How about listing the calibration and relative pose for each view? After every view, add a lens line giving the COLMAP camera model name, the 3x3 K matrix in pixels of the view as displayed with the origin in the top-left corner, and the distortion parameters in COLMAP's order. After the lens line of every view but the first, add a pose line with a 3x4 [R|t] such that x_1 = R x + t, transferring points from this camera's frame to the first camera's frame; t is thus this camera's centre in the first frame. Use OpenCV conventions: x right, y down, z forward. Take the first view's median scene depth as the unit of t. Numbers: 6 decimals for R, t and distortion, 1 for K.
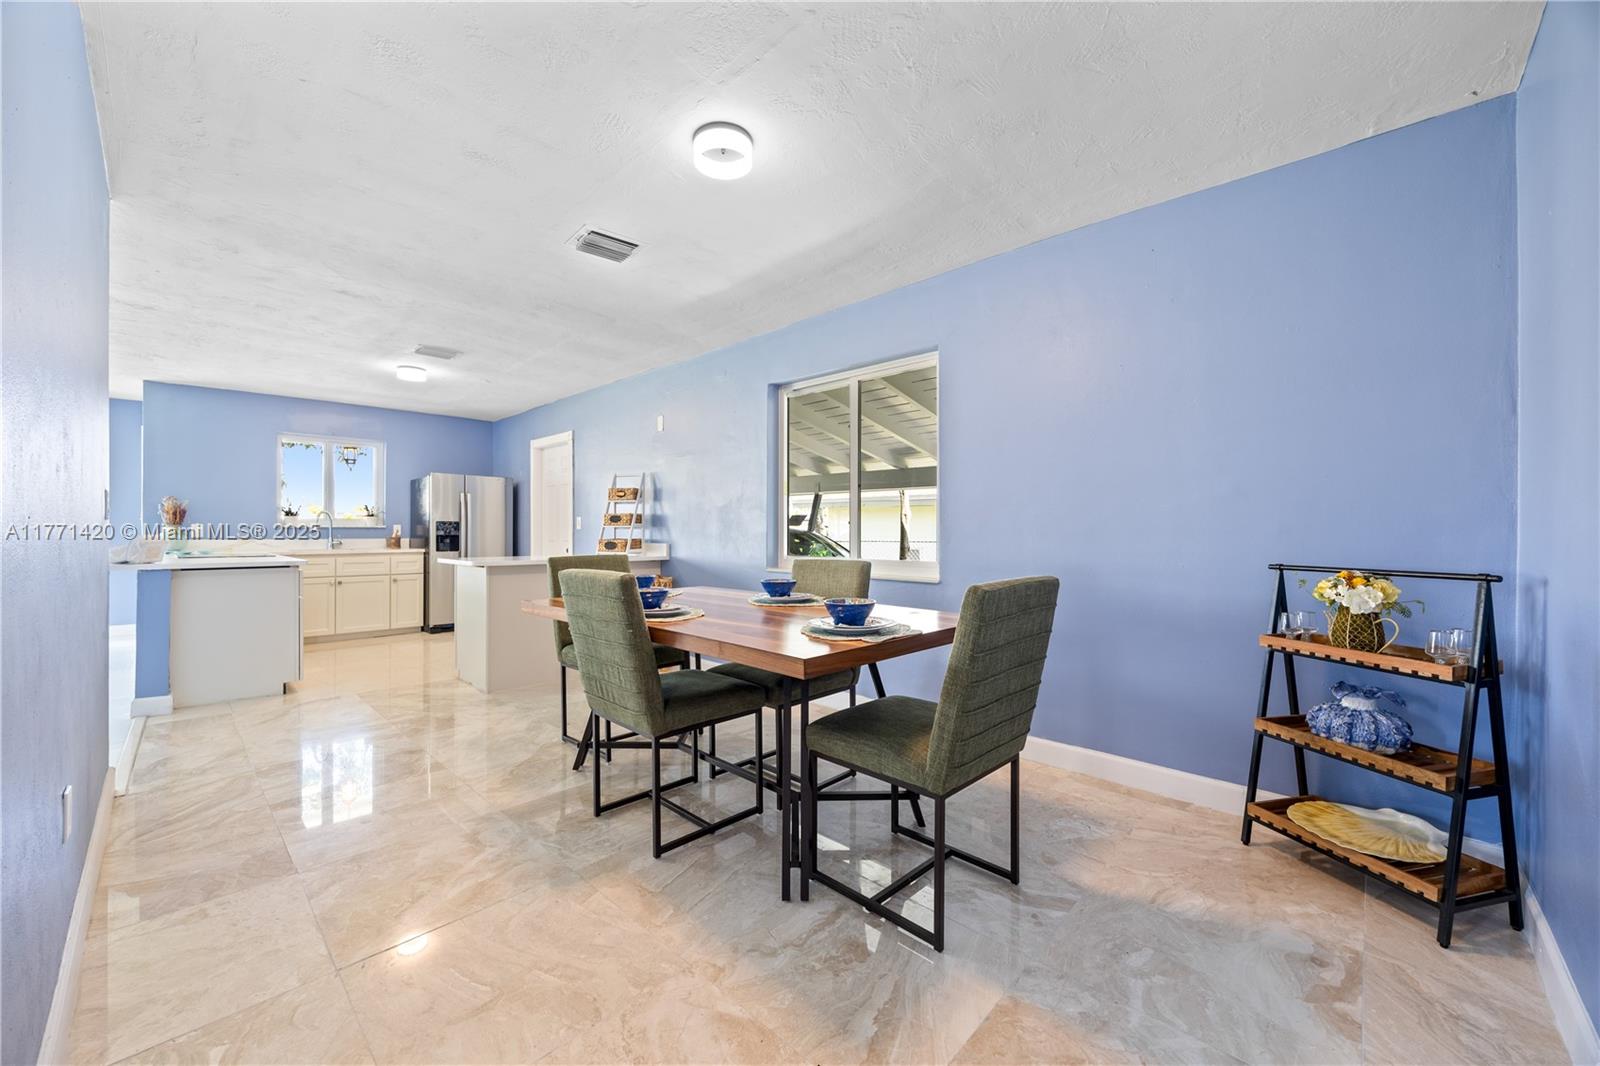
lens RADIAL K [[611.3, 0, 796.2], [0, 611.3, 534.4], [0, 0, 1]] dist [-0.001305, -0.000678]
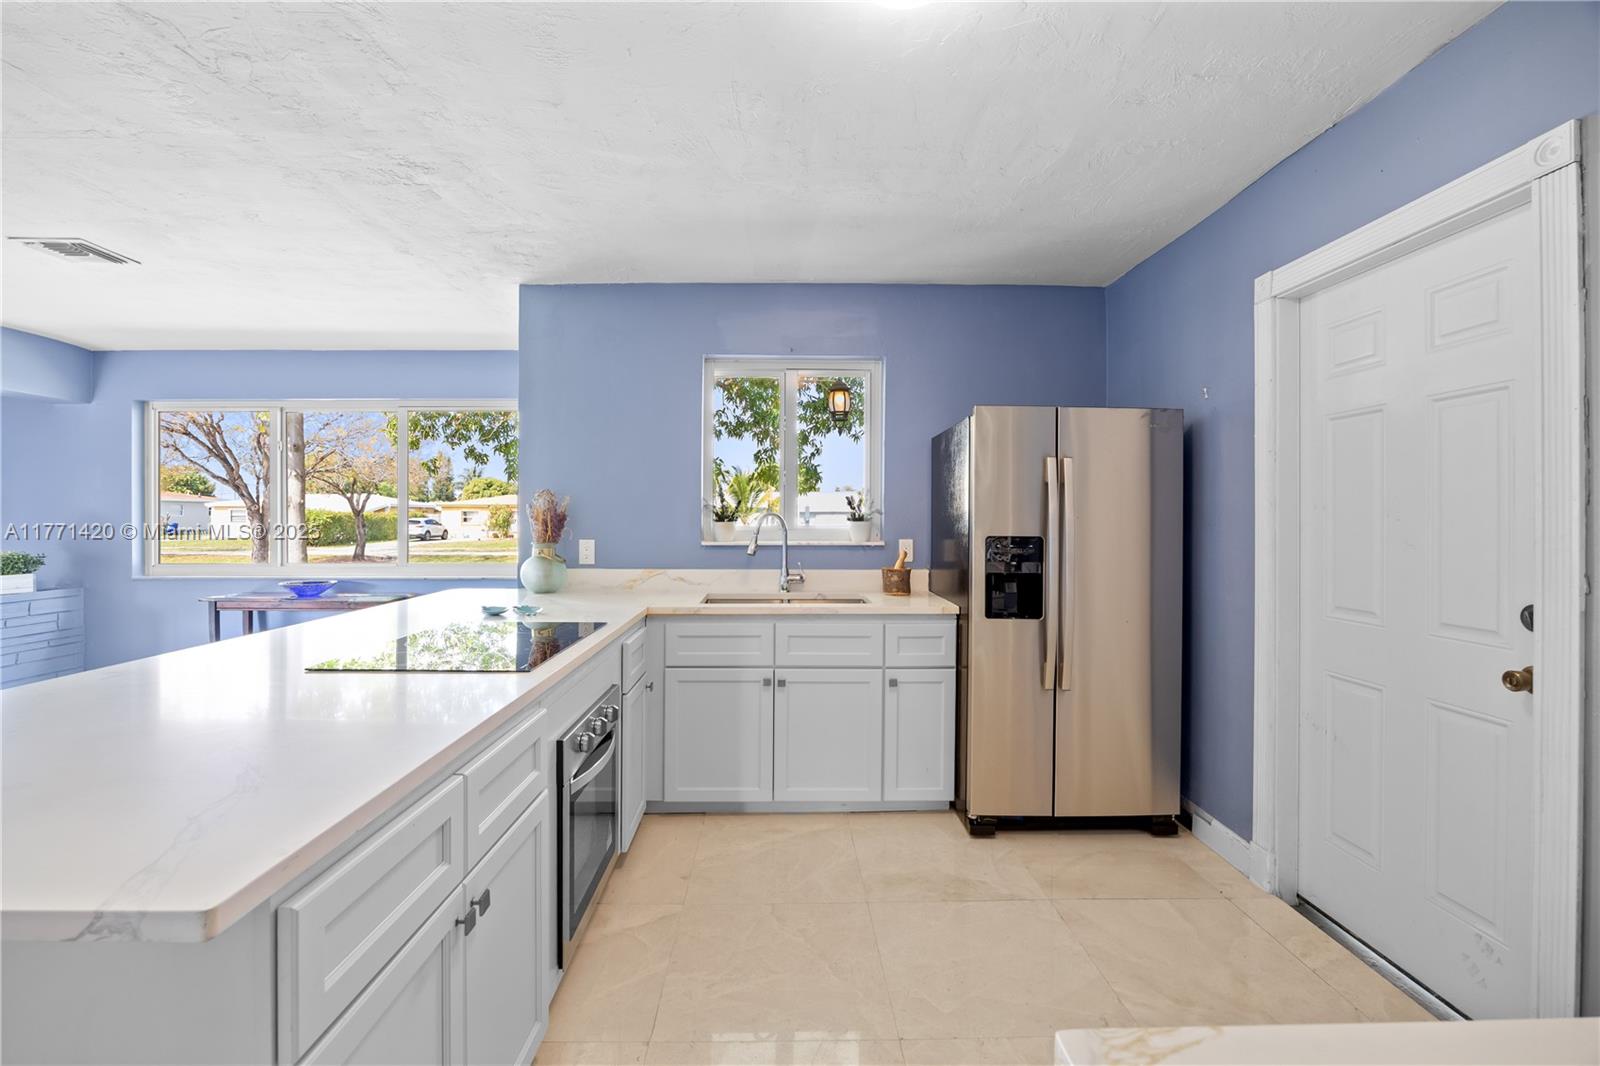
lens RADIAL K [[696.8, 0, 792.8], [0, 696.8, 526.3], [0, 0, 1]] dist [-0.020375, -0.000269]
pose [[0.709125, 0.007798, -0.705039, -0.421274], [-0.003950, 0.999967, 0.007086, -0.034357], [0.705071, -0.002240, 0.709133, 0.693707]]
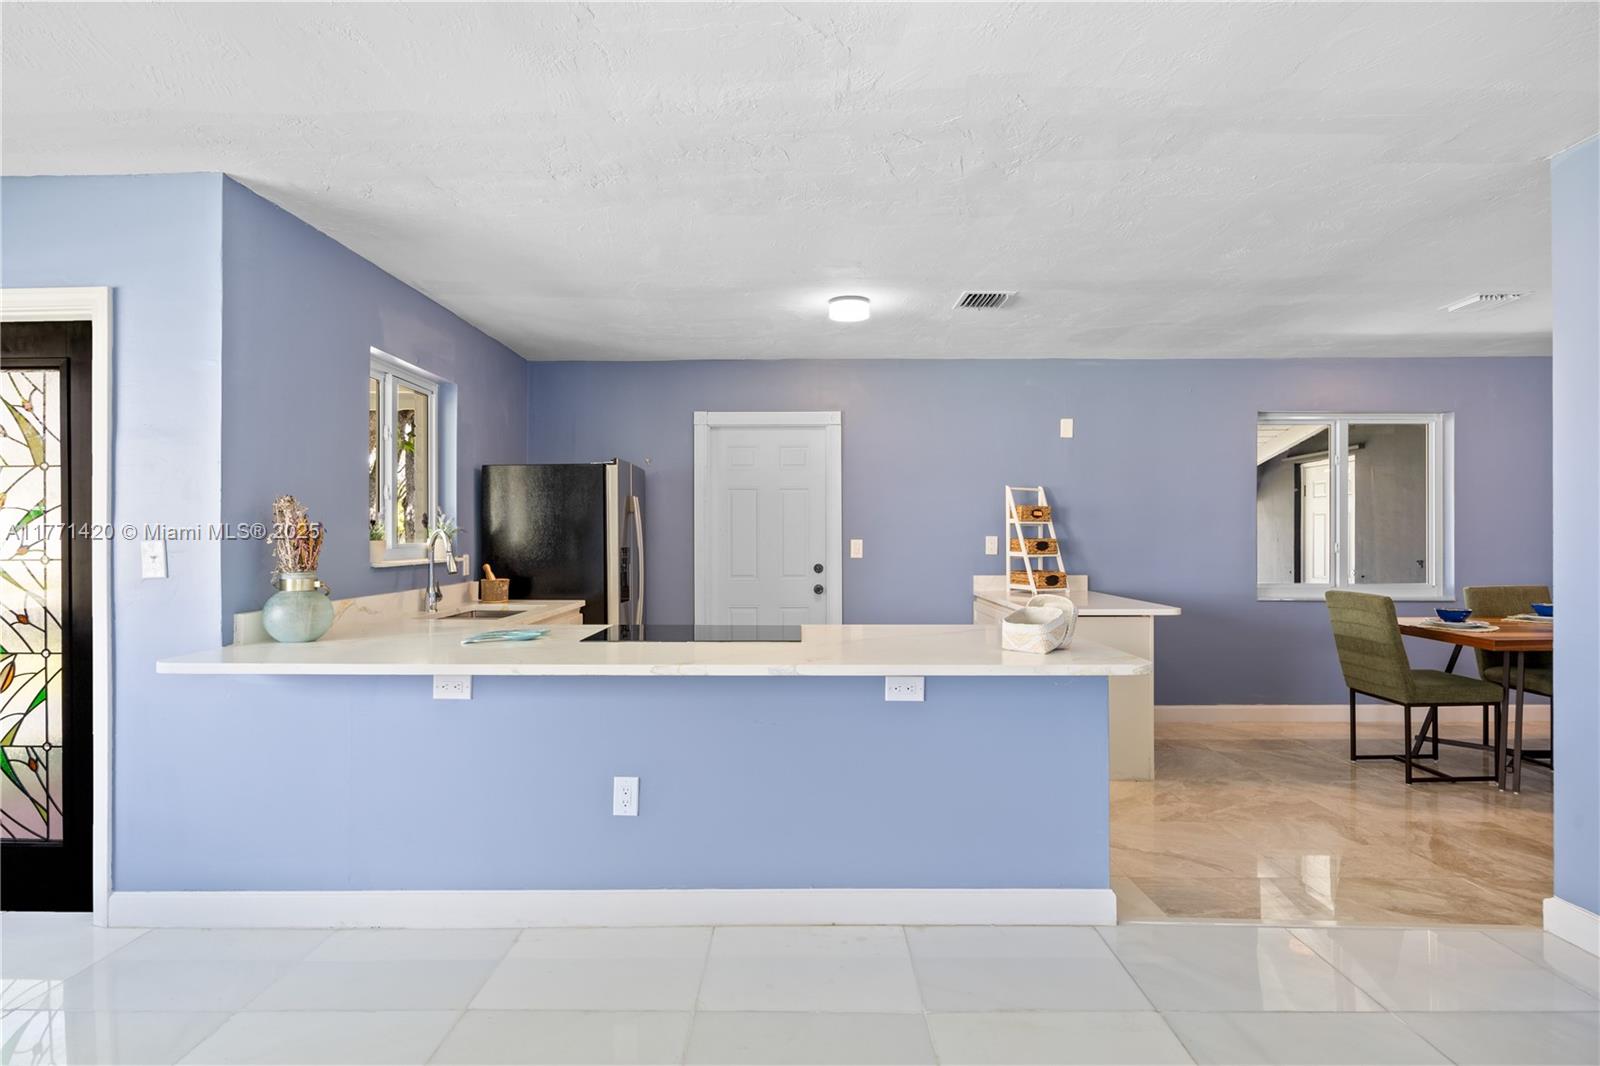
lens RADIAL K [[832.5, 0, 794.1], [0, 832.5, 534.9], [0, 0, 1]] dist [-0.004811, -0.002064]
pose [[0.728403, -0.002763, 0.685143, -1.112841], [0.005414, 0.999984, -0.001722, -0.034779], [-0.685128, 0.004964, 0.728406, 0.393108]]
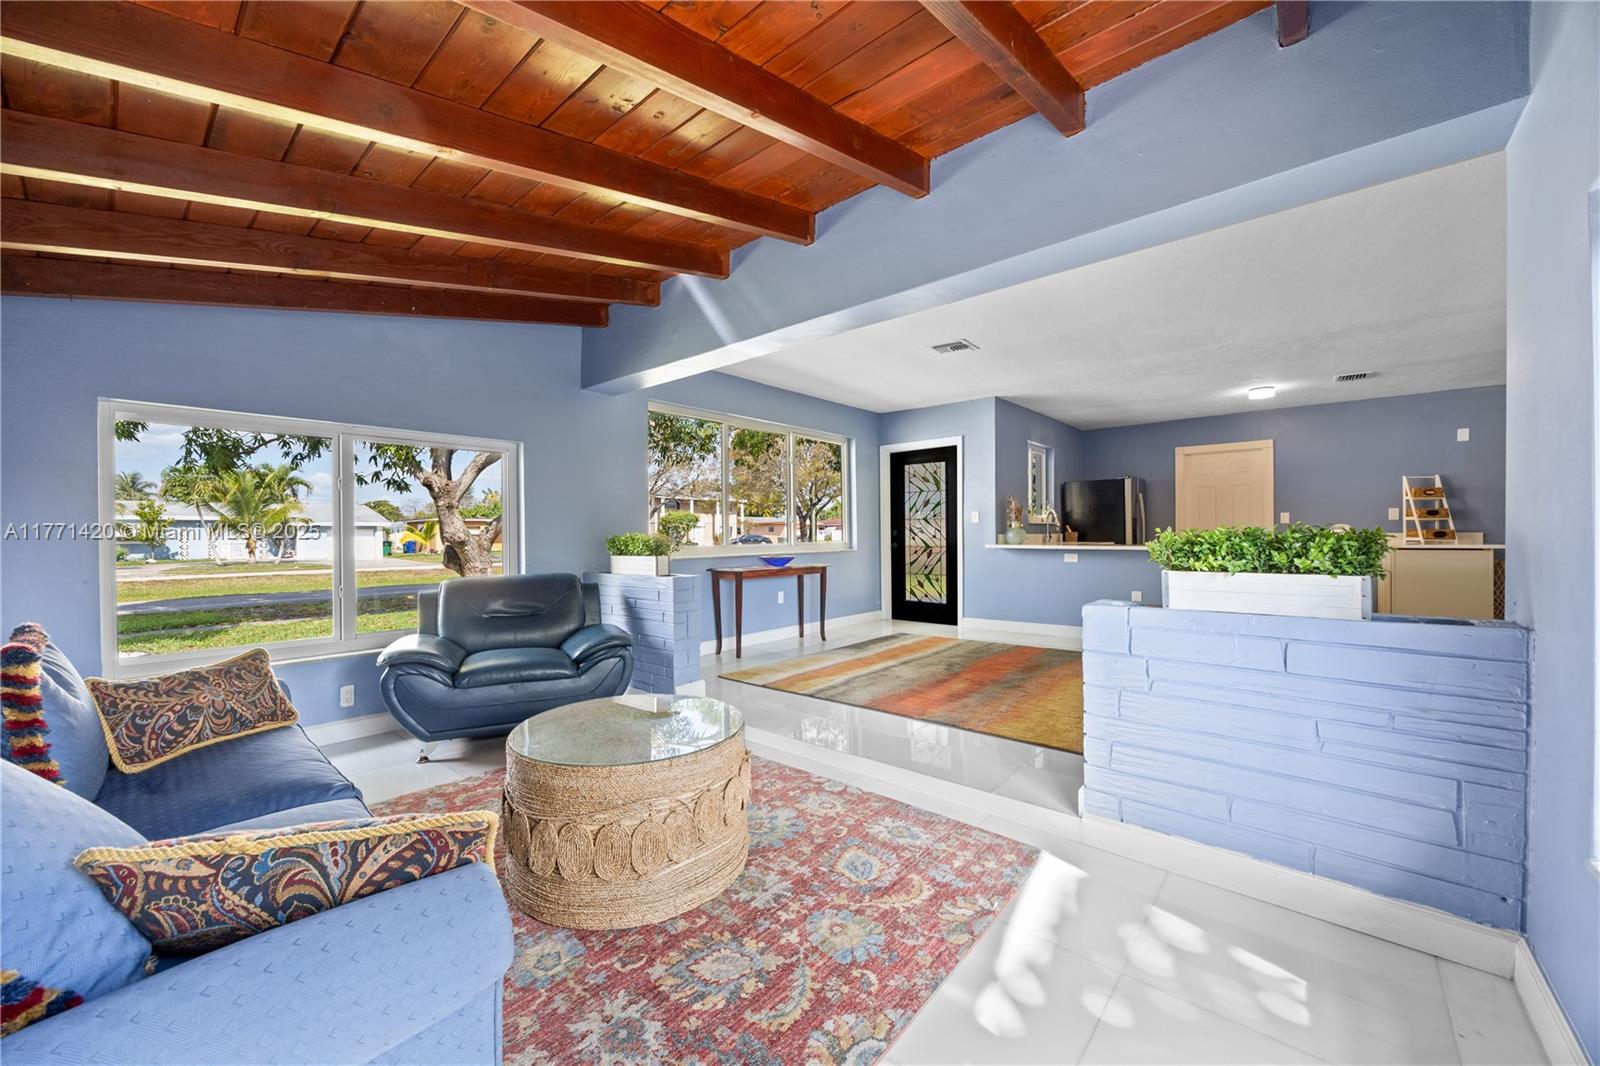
lens RADIAL K [[611.3, 0, 797.6], [0, 611.3, 537.6], [0, 0, 1]] dist [-0.001305, -0.000678]
pose [[0.998471, -0.009020, 0.054537, -1.448339], [0.008939, 0.999959, 0.001727, 0.009511], [-0.054551, -0.001236, 0.998510, -0.133721]]
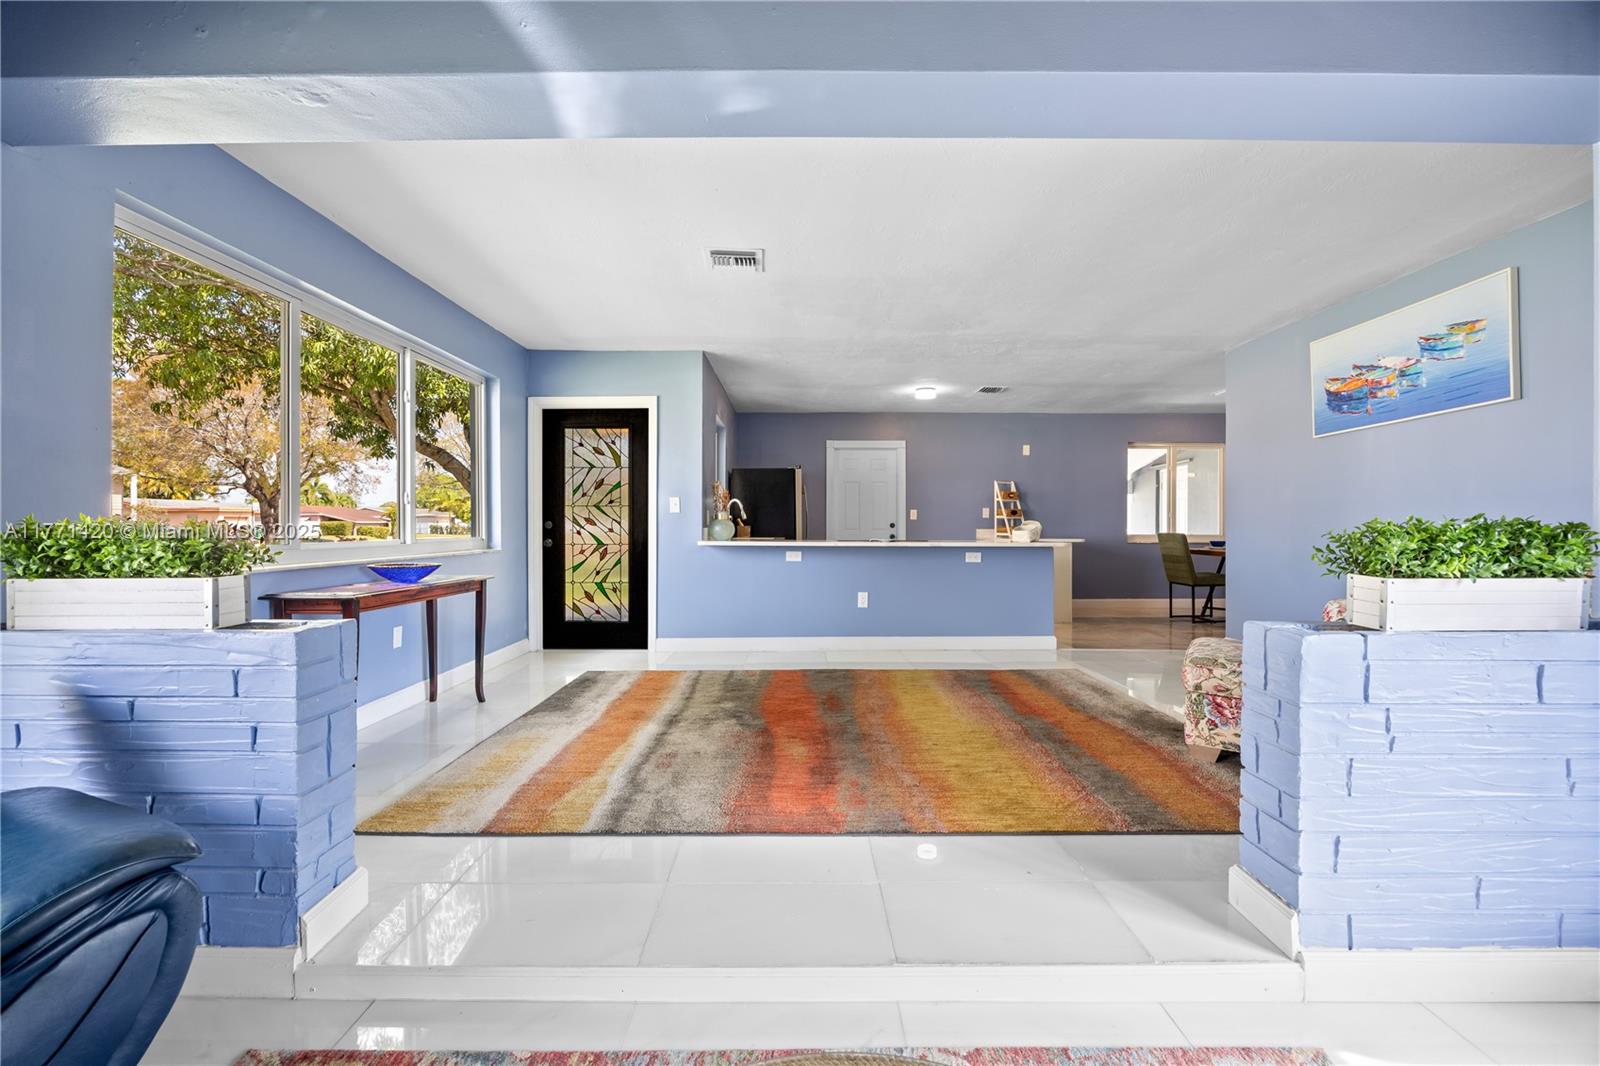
lens RADIAL K [[663.6, 0, 796.7], [0, 663.6, 529.5], [0, 0, 1]] dist [-0.012626, 0.001242]
pose [[0.720682, -0.003077, 0.693259, -1.583499], [0.002185, 0.999995, 0.002167, 0.009695], [-0.693263, -0.000047, 0.720685, 0.185743]]
